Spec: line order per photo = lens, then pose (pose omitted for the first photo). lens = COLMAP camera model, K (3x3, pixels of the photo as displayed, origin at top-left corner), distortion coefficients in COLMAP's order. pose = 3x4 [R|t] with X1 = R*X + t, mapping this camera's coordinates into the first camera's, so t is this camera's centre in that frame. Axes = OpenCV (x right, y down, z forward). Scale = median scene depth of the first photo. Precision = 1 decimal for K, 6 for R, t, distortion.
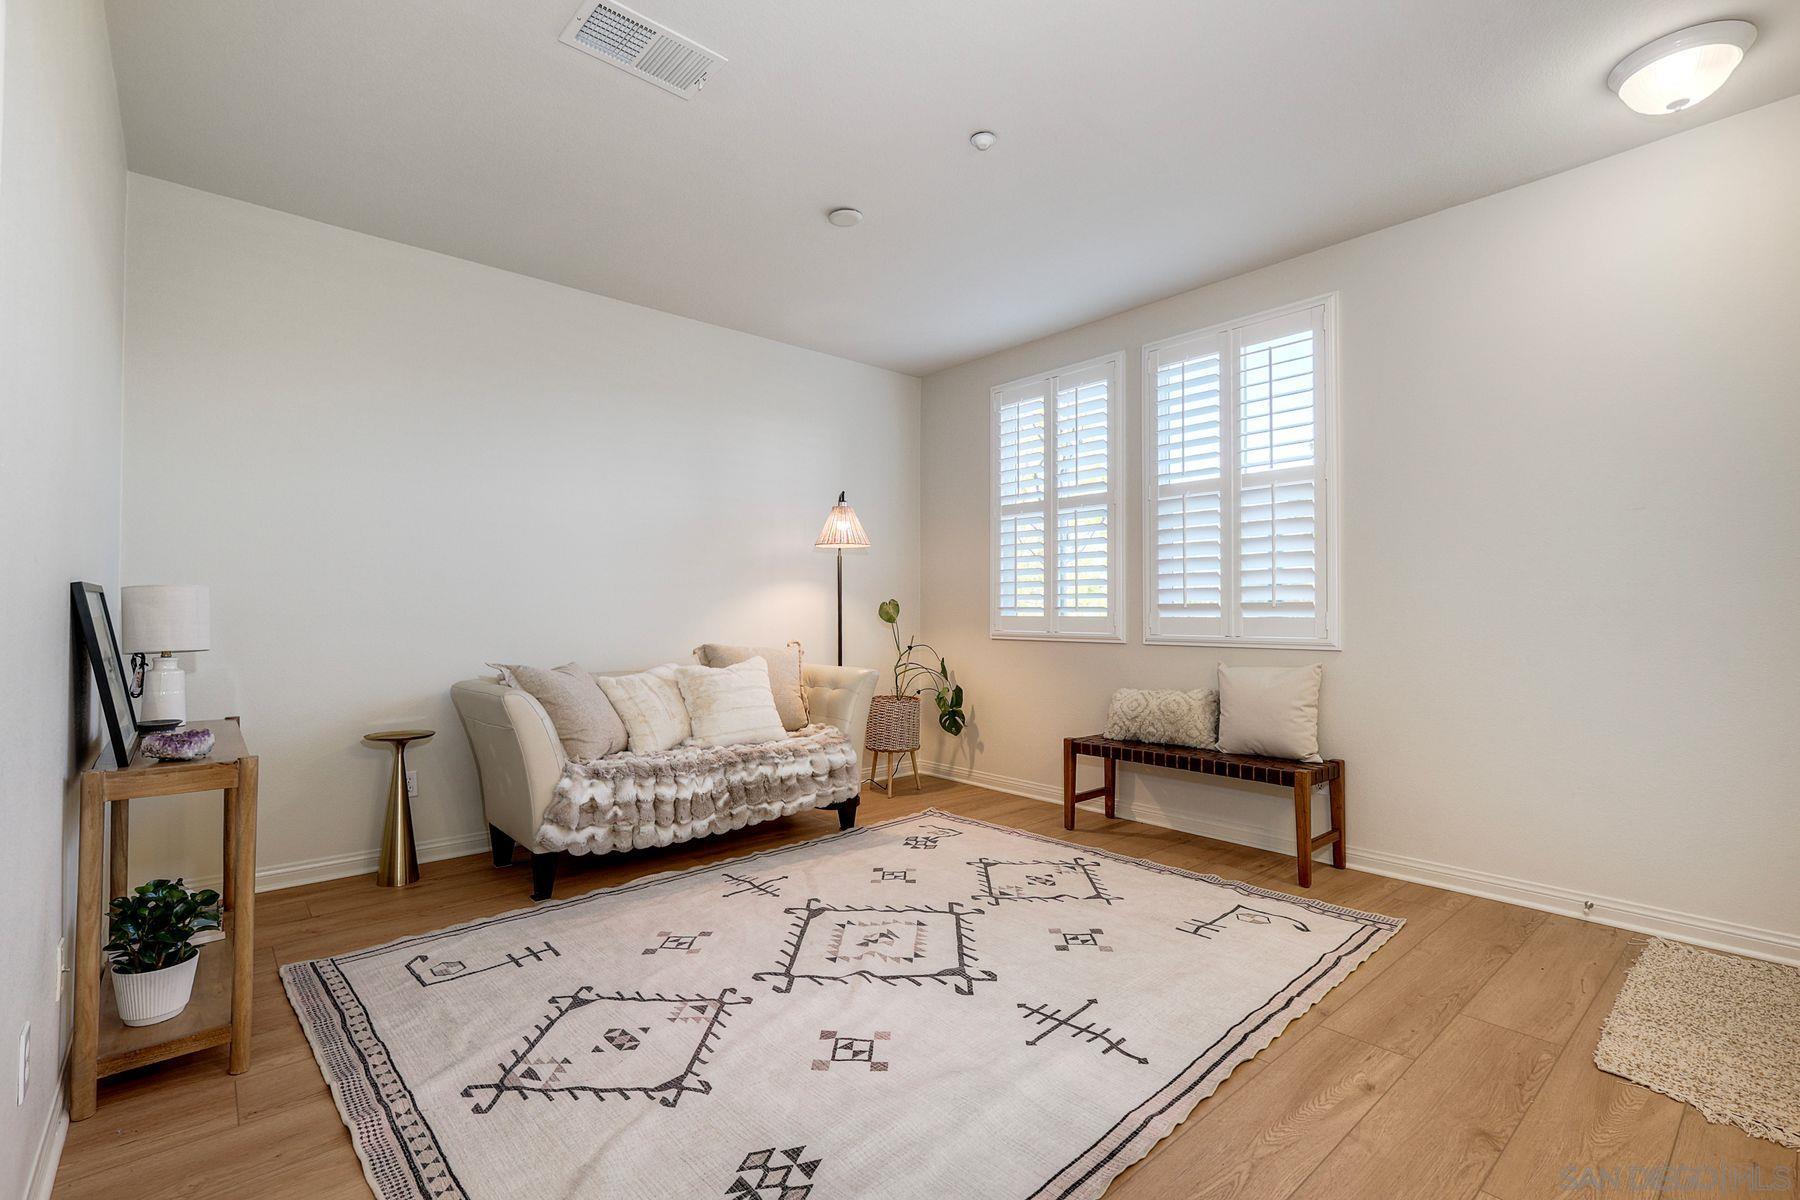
lens RADIAL K [[807.5, 0, 895.9], [0, 807.5, 595.9], [0, 0, 1]] dist [0.000587, -0.000164]
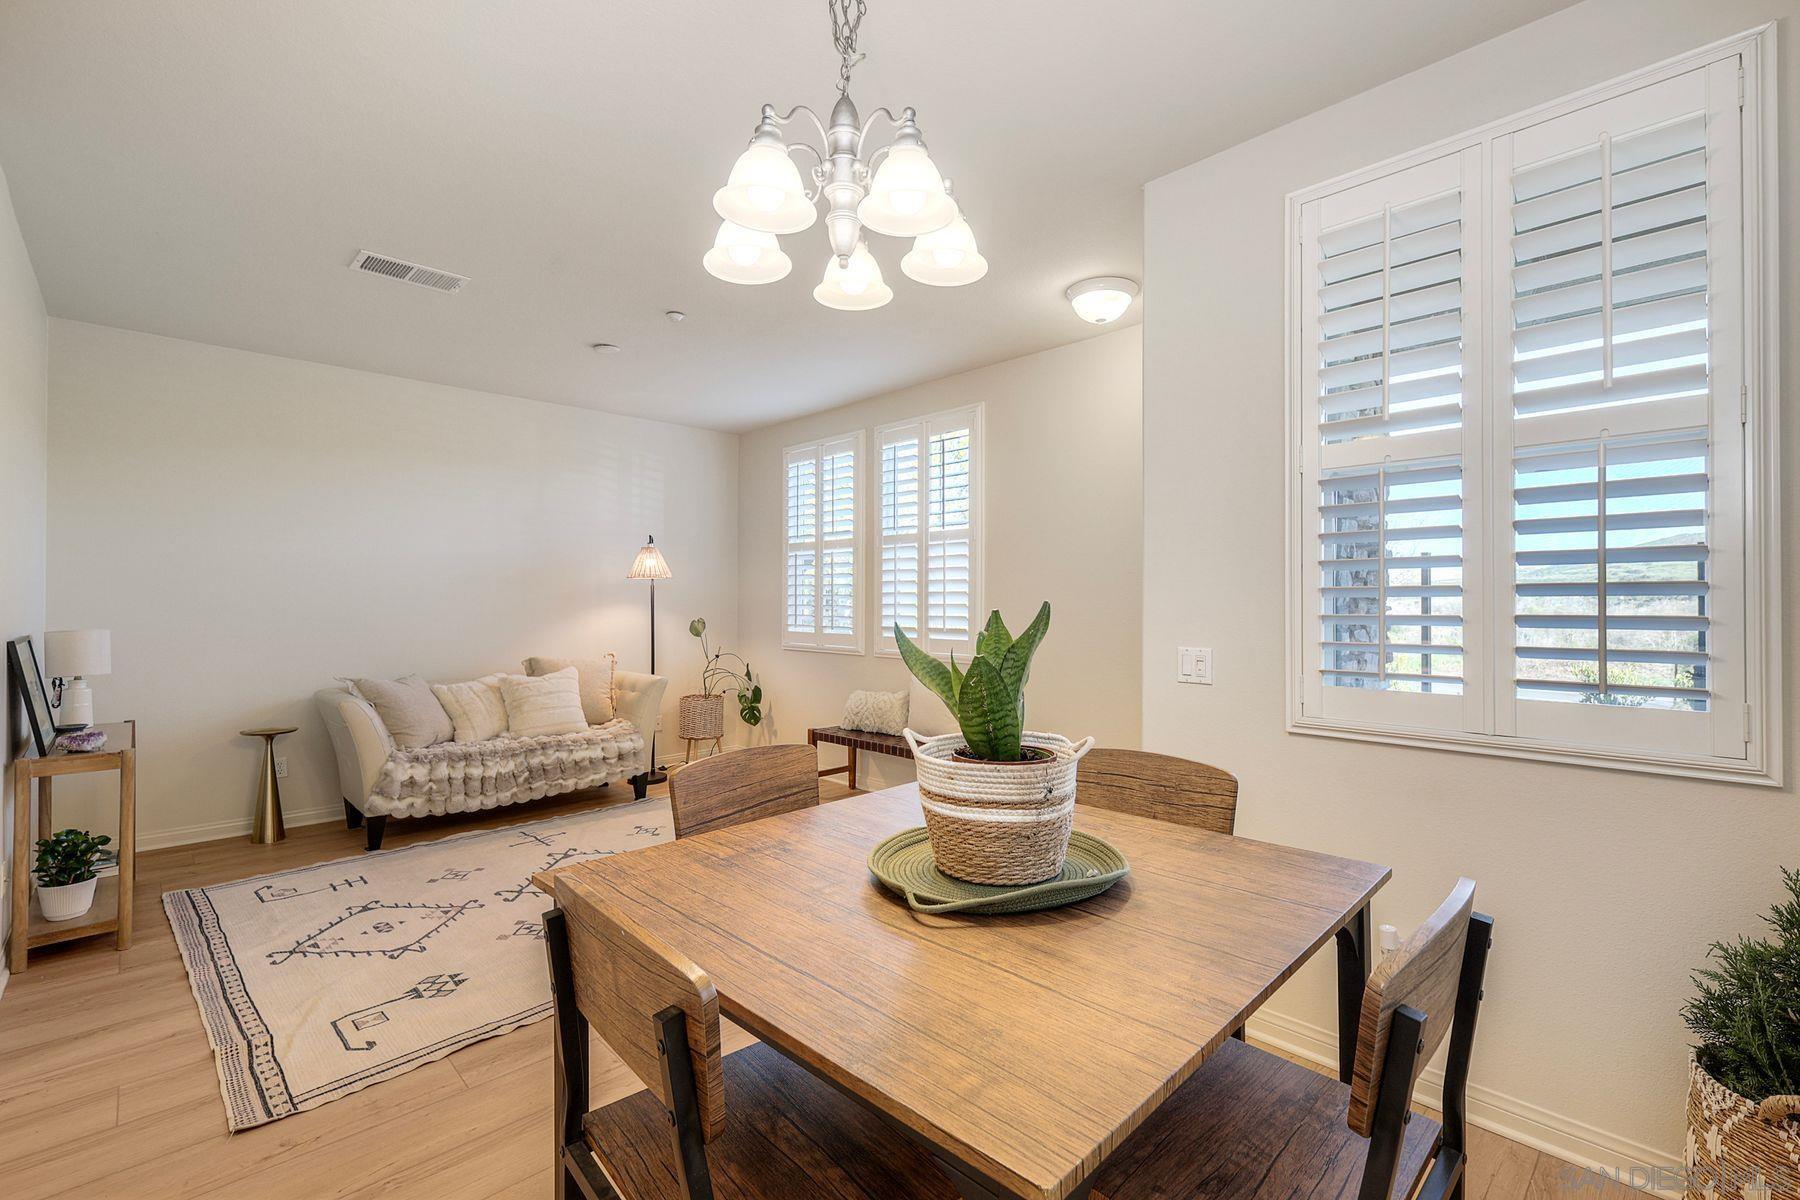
lens RADIAL K [[787.0, 0, 899.4], [0, 787.0, 594.6], [0, 0, 1]] dist [0.000022, -0.000059]
pose [[0.998617, 0.001398, 0.052550, 0.362192], [-0.002066, 0.999918, 0.012667, -0.072918], [-0.052528, -0.012758, 0.998538, -0.354472]]
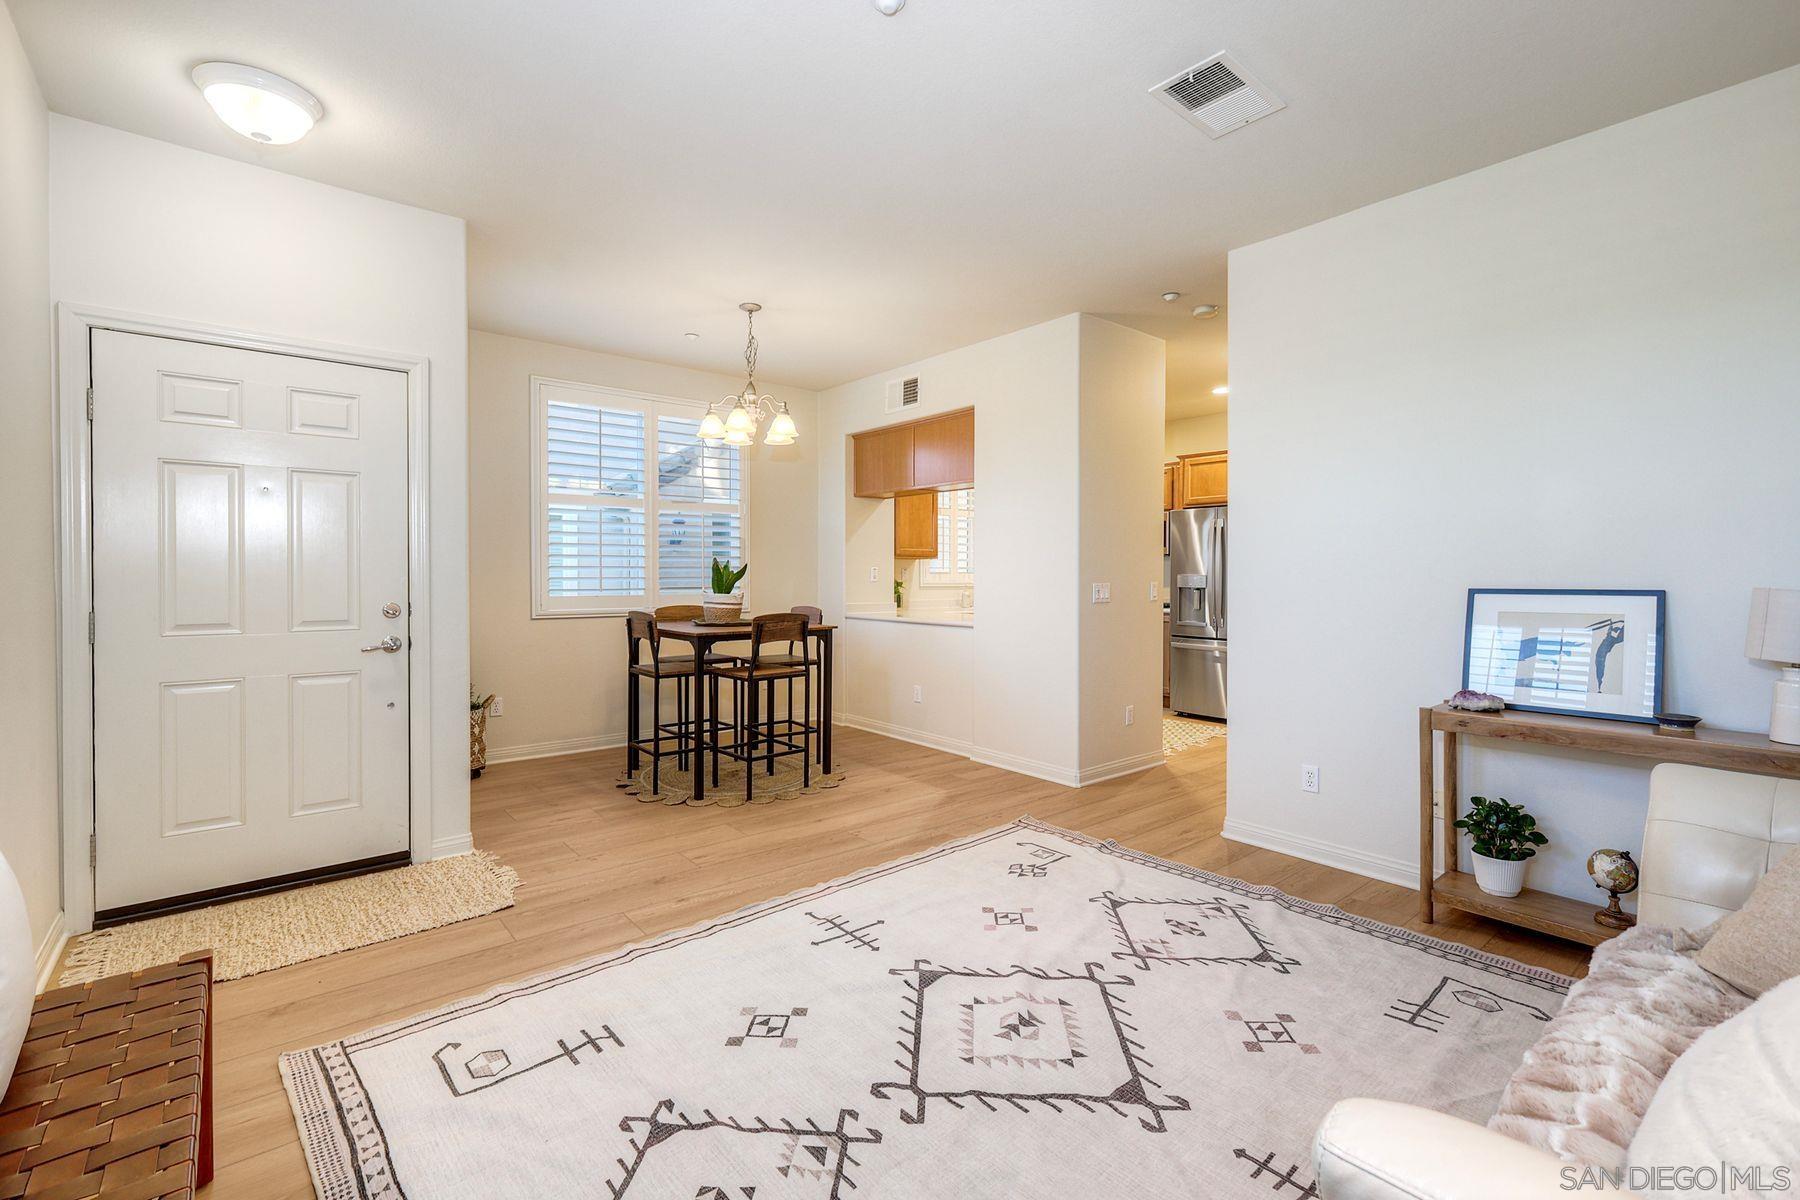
lens RADIAL K [[790.5, 0, 905.2], [0, 790.5, 585.2], [0, 0, 1]] dist [0.001432, 0.000190]
pose [[-0.999867, -0.002048, 0.016195, 0.065354], [-0.002137, 0.999983, -0.005478, -0.006721], [-0.016183, -0.005512, -0.999854, 1.461986]]
